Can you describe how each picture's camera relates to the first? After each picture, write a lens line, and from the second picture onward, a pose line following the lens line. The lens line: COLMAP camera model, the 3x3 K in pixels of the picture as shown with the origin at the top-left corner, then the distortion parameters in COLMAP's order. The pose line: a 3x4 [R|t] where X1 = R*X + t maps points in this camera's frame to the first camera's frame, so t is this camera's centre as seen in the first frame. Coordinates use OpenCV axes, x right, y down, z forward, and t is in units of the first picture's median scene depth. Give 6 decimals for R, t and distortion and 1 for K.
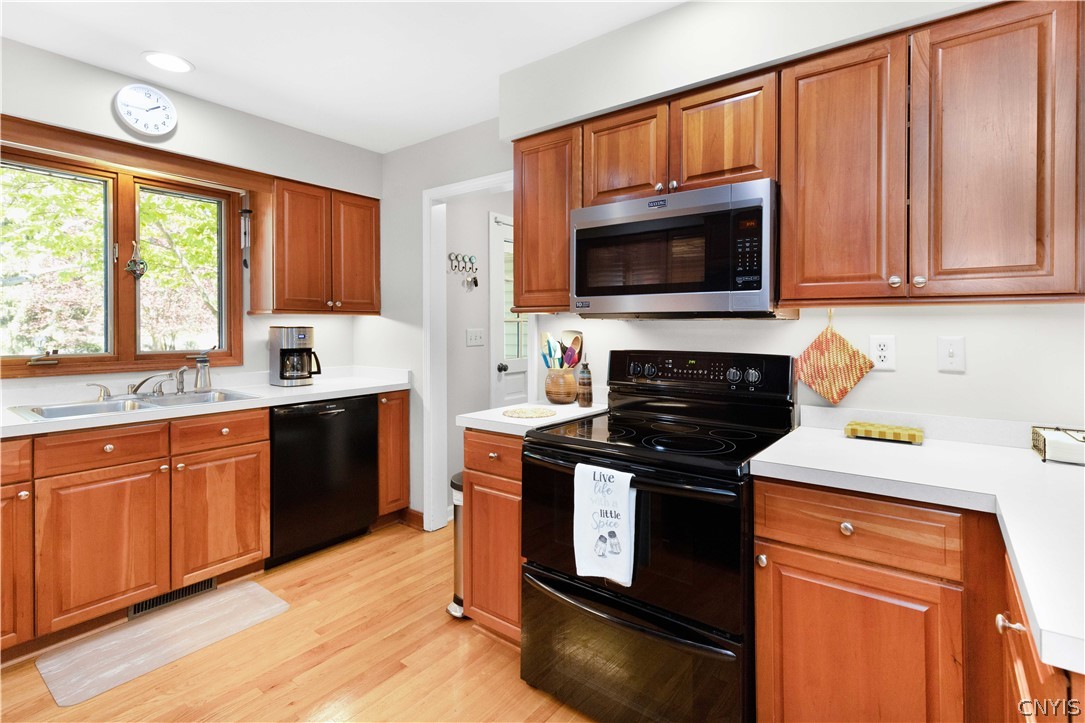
lens RADIAL K [[501.8, 0, 567.8], [0, 501.8, 327.9], [0, 0, 1]] dist [0.000839, -0.000269]
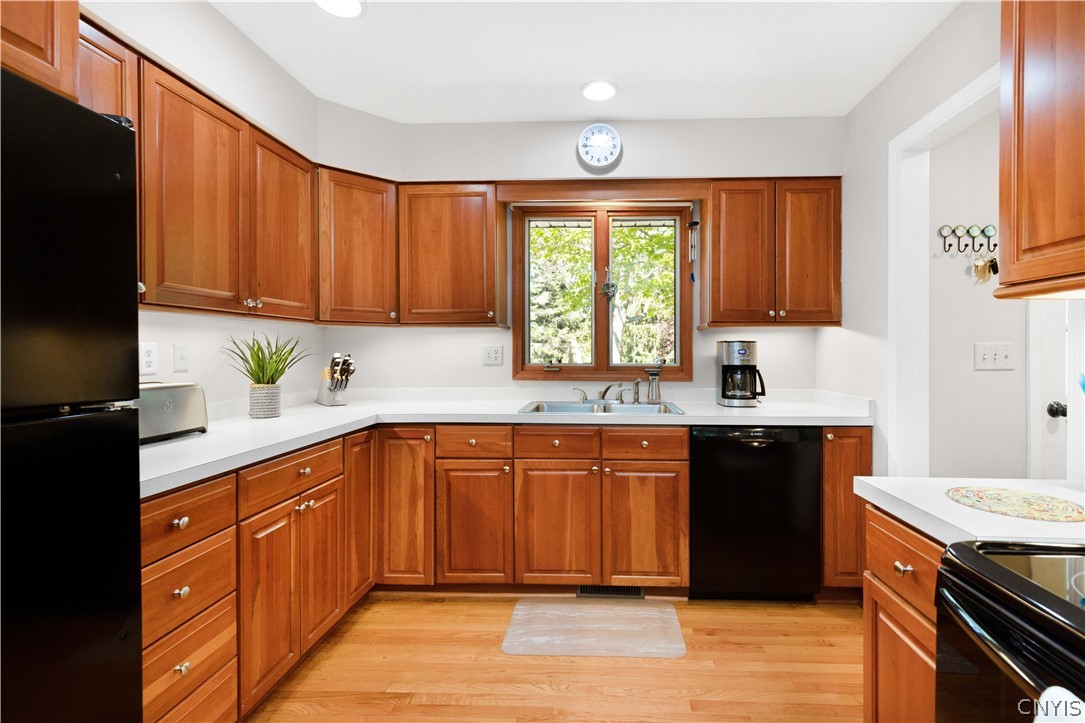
lens RADIAL K [[506.4, 0, 589.5], [0, 506.4, 354.5], [0, 0, 1]] dist [0.002129, 0.000002]
pose [[0.558729, 0.005264, -0.829333, 0.074548], [-0.005887, 0.999980, 0.002381, 0.024449], [0.829329, 0.003552, 0.558749, 0.311065]]
